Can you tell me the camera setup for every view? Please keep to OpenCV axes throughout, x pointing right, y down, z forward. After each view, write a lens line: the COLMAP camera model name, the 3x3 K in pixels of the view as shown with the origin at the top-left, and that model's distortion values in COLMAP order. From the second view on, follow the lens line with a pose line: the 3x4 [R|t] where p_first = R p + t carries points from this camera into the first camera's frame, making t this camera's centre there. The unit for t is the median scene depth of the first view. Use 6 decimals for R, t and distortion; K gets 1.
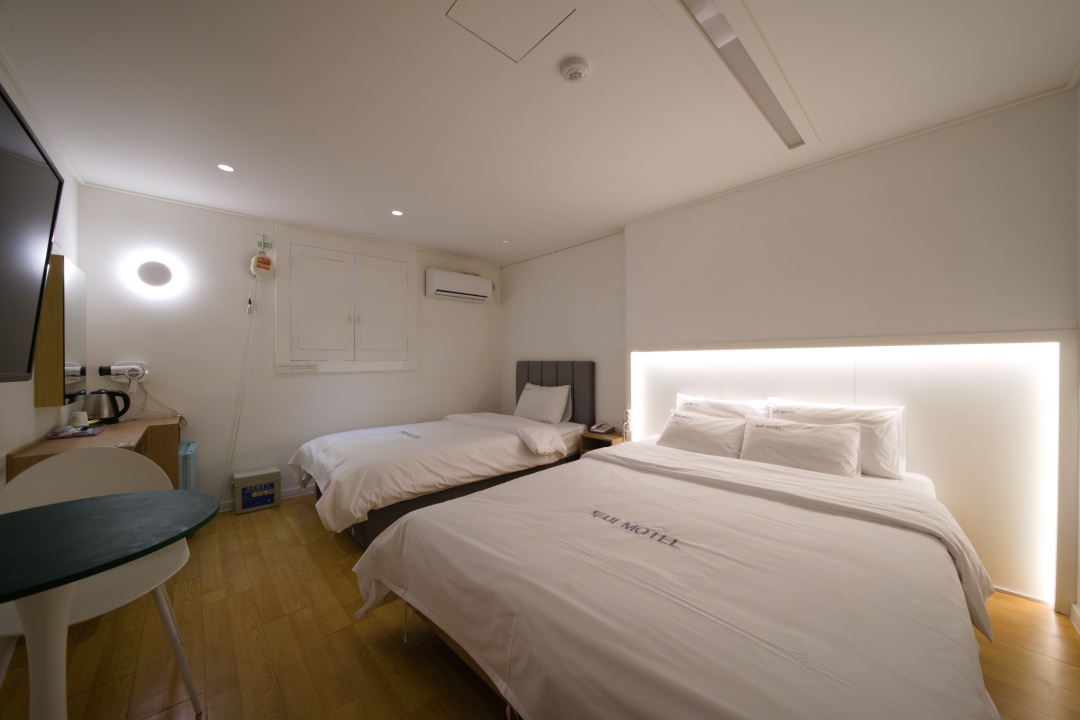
lens RADIAL K [[377.7, 0, 553.1], [0, 377.7, 364.2], [0, 0, 1]] dist [0.003543, -0.000138]
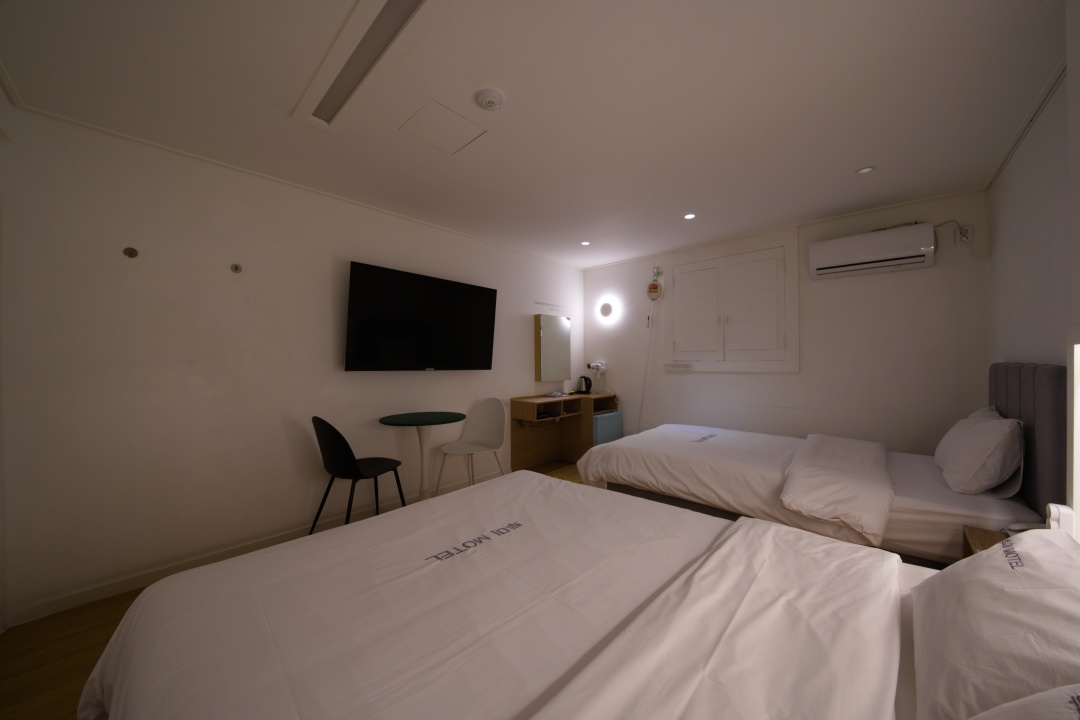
lens RADIAL K [[377.7, 0, 538.6], [0, 377.7, 353.4], [0, 0, 1]] dist [0.003543, -0.000138]
pose [[0.077154, -0.021019, -0.996798, 0.555963], [-0.009985, 0.999711, -0.021853, -0.003351], [0.996969, 0.011639, 0.076922, 0.514833]]
